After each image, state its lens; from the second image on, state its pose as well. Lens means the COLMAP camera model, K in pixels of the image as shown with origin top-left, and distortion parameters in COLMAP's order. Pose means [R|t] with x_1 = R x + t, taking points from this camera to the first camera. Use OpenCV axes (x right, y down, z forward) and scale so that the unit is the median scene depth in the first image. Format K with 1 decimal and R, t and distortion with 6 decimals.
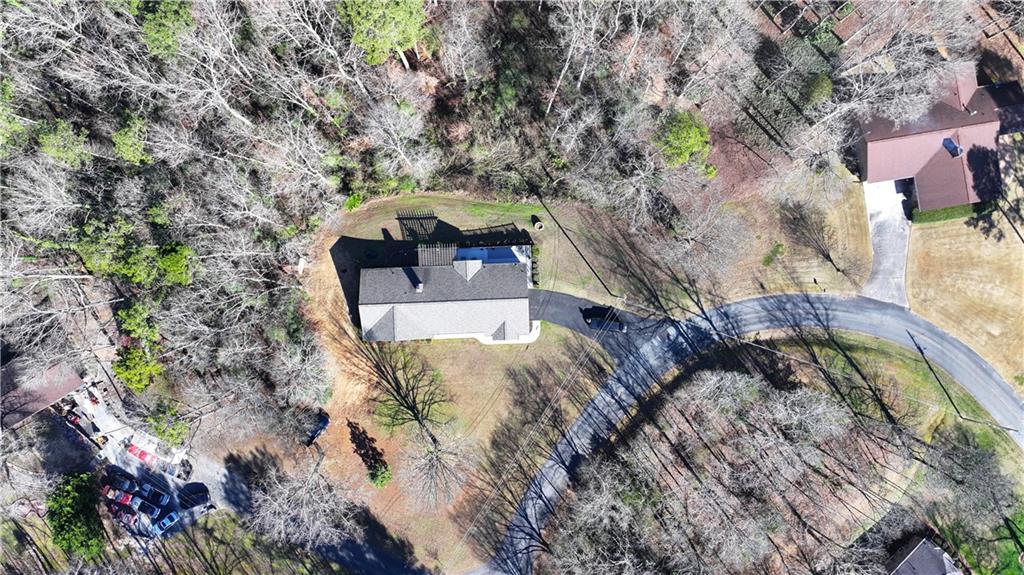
lens RADIAL K [[700.7, 0, 515.4], [0, 700.7, 291.7], [0, 0, 1]] dist [-0.006645, -0.001314]
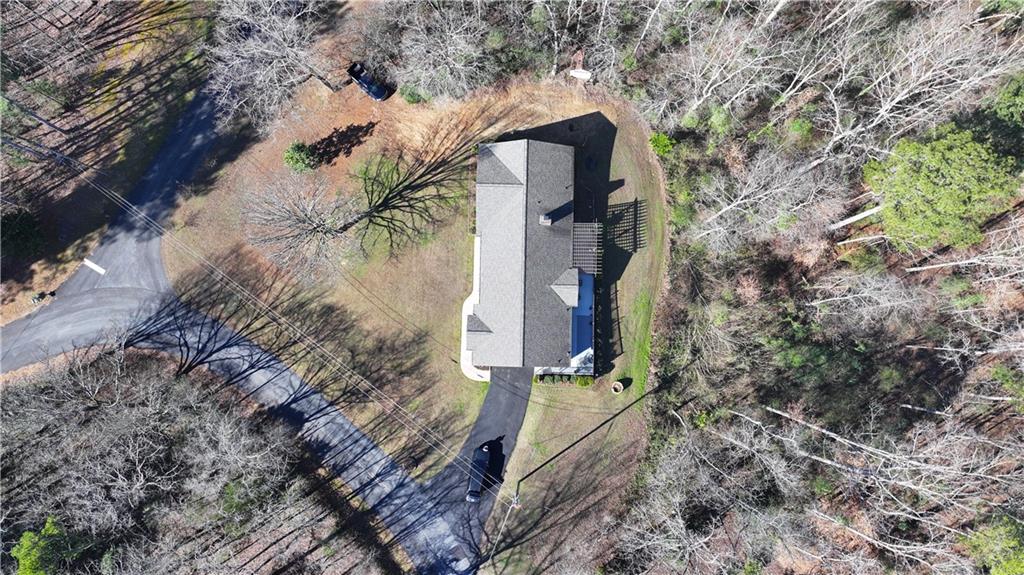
lens RADIAL K [[700.7, 0, 520.6], [0, 700.7, 287.5], [0, 0, 1]] dist [-0.006645, -0.001314]
pose [[-0.062017, 0.993431, -0.096170, 0.006181], [-0.997866, -0.063689, -0.014407, 0.025624], [-0.020437, 0.095071, 0.995261, 0.254065]]
